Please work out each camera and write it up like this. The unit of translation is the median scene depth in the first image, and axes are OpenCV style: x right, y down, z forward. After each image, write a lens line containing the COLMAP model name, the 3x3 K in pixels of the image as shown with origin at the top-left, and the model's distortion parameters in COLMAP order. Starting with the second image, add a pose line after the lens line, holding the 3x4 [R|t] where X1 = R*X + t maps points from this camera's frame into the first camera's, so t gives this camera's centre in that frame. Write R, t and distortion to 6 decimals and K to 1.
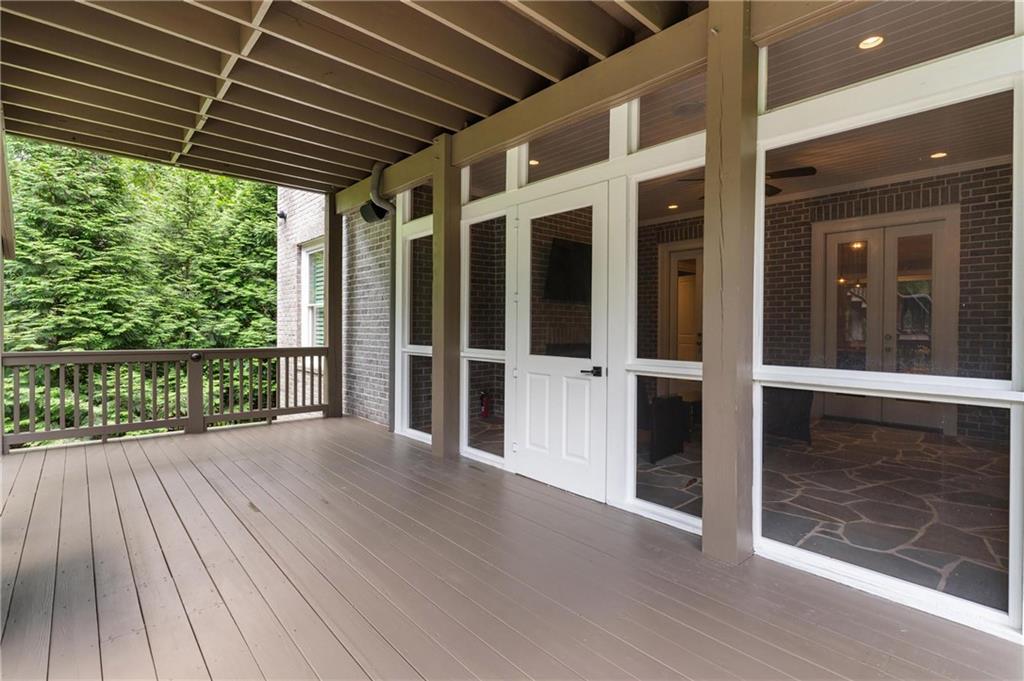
lens RADIAL K [[472.9, 0, 517.0], [0, 472.9, 335.9], [0, 0, 1]] dist [-0.012549, -0.000010]
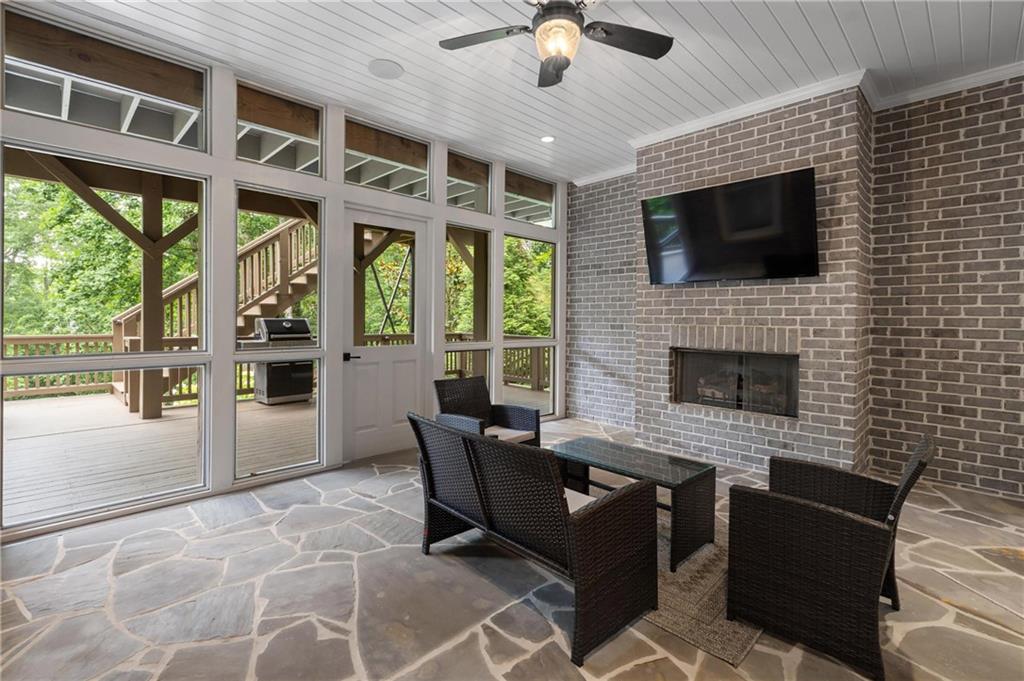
lens RADIAL K [[472.9, 0, 512.7], [0, 472.9, 332.8], [0, 0, 1]] dist [-0.012549, -0.000010]
pose [[0.047503, 0.021006, -0.998650, 0.658681], [-0.028487, 0.999401, 0.019667, -0.009539], [0.998465, 0.027515, 0.048073, 0.640737]]
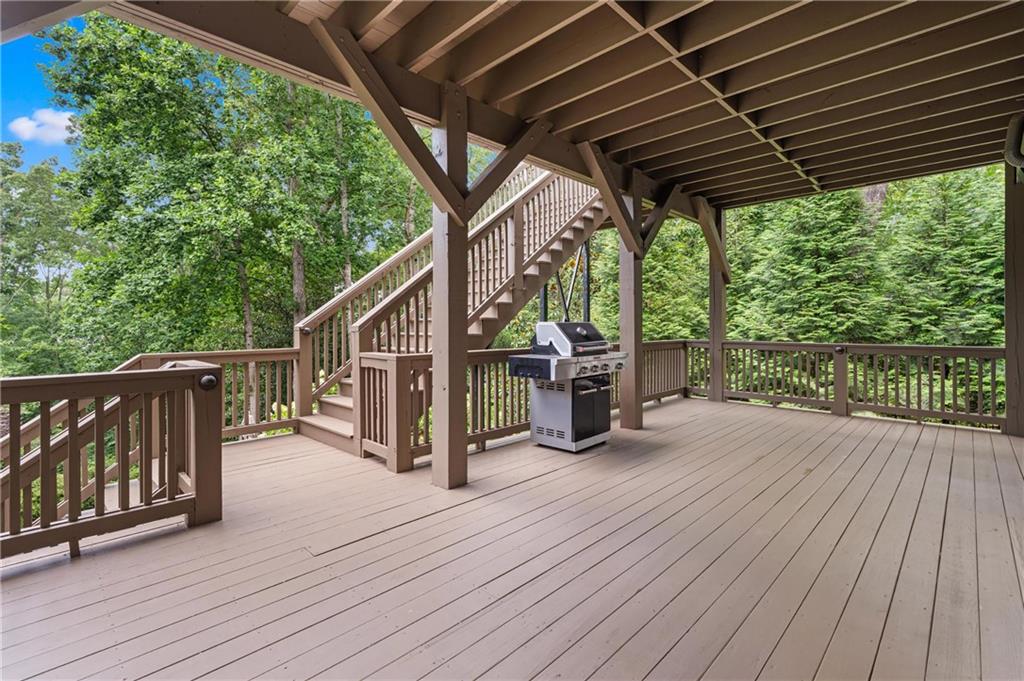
lens RADIAL K [[472.9, 0, 516.9], [0, 472.9, 331.3], [0, 0, 1]] dist [-0.012549, -0.000010]
pose [[0.060031, 0.006586, -0.998175, 0.316781], [-0.014697, 0.999876, 0.005713, 0.002689], [0.998088, 0.014327, 0.060120, 0.091221]]
